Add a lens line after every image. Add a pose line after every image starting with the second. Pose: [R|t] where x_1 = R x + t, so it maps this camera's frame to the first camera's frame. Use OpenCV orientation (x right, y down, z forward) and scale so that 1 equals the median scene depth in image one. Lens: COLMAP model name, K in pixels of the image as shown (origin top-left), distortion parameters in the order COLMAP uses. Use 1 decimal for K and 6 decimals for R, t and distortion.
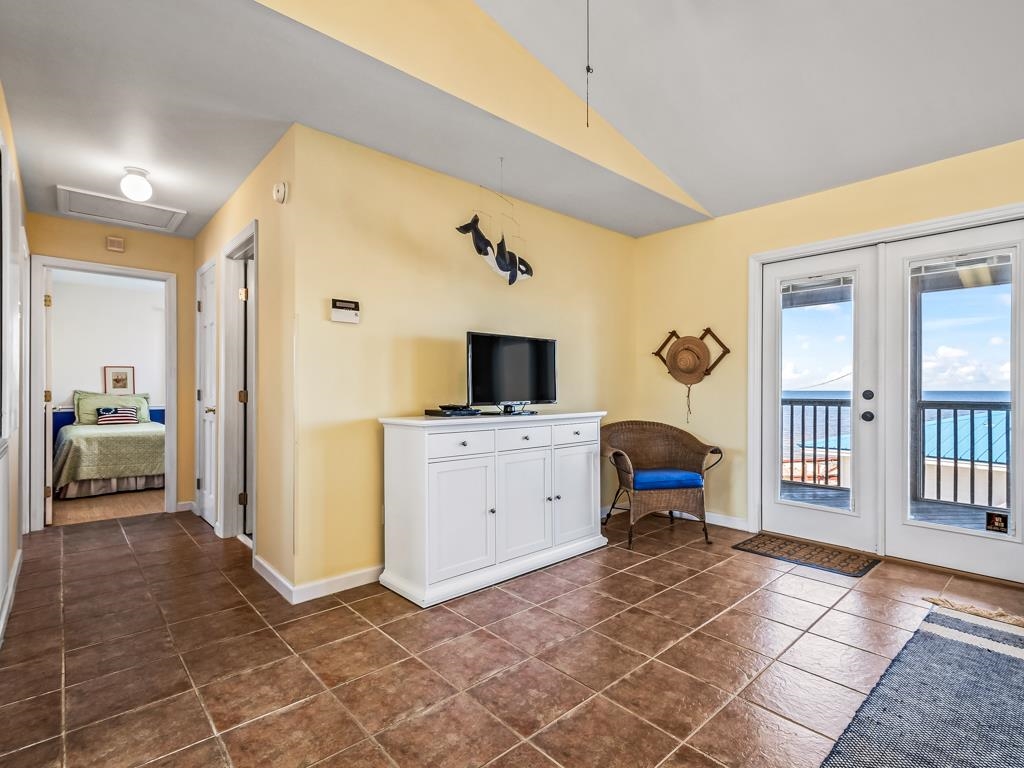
lens RADIAL K [[502.9, 0, 561.1], [0, 502.9, 389.1], [0, 0, 1]] dist [0.001568, -0.000714]
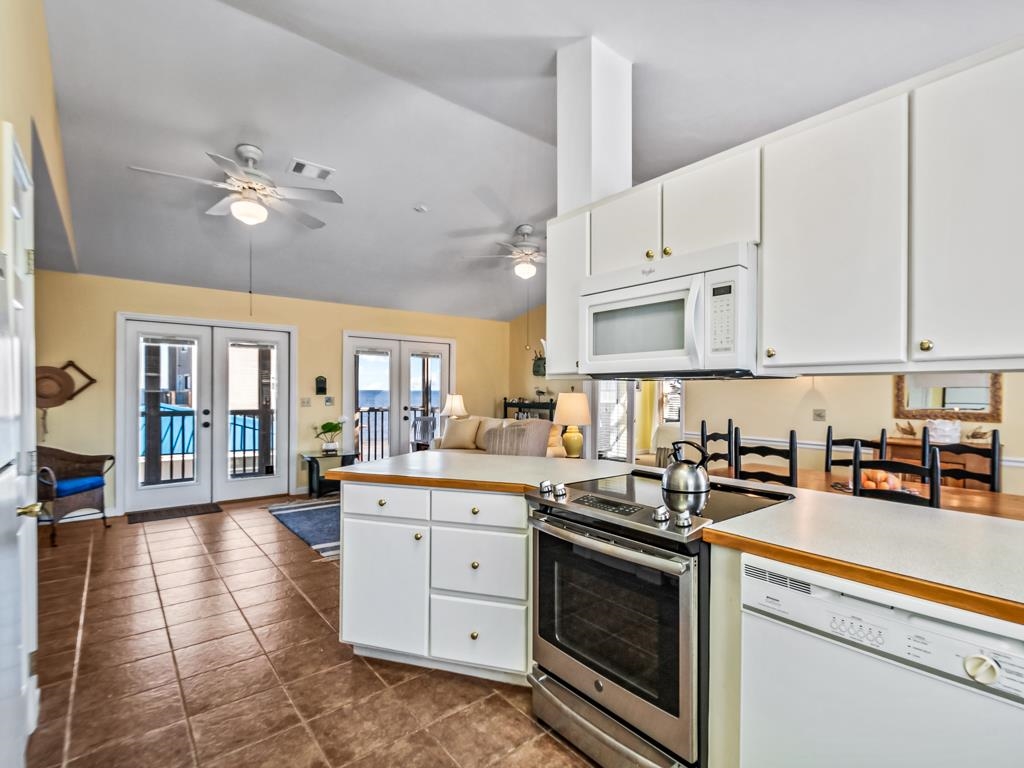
lens RADIAL K [[502.9, 0, 514.0], [0, 502.9, 389.5], [0, 0, 1]] dist [0.001568, -0.000714]
pose [[0.115074, 0.002393, 0.993354, -0.796972], [-0.005522, 0.999983, -0.001770, -0.056908], [-0.993342, -0.005281, 0.115086, -0.201162]]
